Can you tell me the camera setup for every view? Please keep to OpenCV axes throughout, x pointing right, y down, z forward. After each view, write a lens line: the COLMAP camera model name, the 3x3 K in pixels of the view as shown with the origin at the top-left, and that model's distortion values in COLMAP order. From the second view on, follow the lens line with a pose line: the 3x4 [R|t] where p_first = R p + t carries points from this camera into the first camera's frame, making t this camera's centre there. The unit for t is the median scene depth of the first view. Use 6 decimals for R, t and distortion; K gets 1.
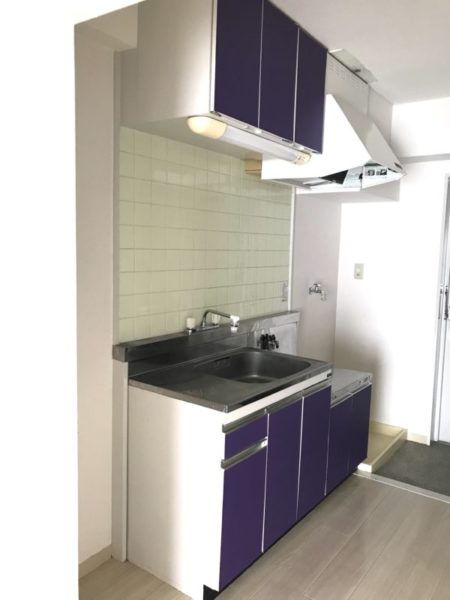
lens RADIAL K [[495.9, 0, 225.0], [0, 495.9, 300.0], [0, 0, 1]] dist [0.003388, -0.005938]
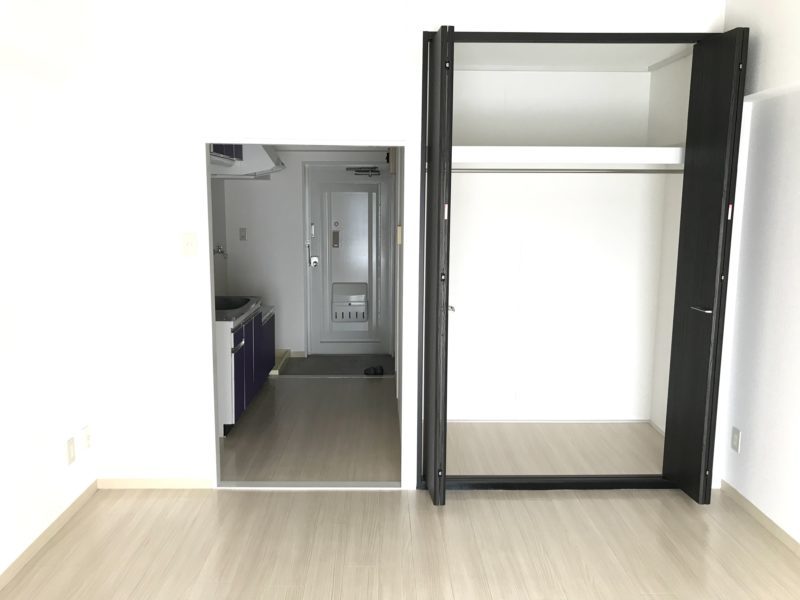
lens RADIAL K [[661.2, 0, 400.0], [0, 661.2, 300.0], [0, 0, 1]] dist [0.003388, -0.005938]
pose [[0.796935, -0.110496, 0.593873, -0.544436], [0.075392, 0.993634, 0.083706, -0.003346], [-0.599342, -0.021936, 0.800193, -0.748780]]
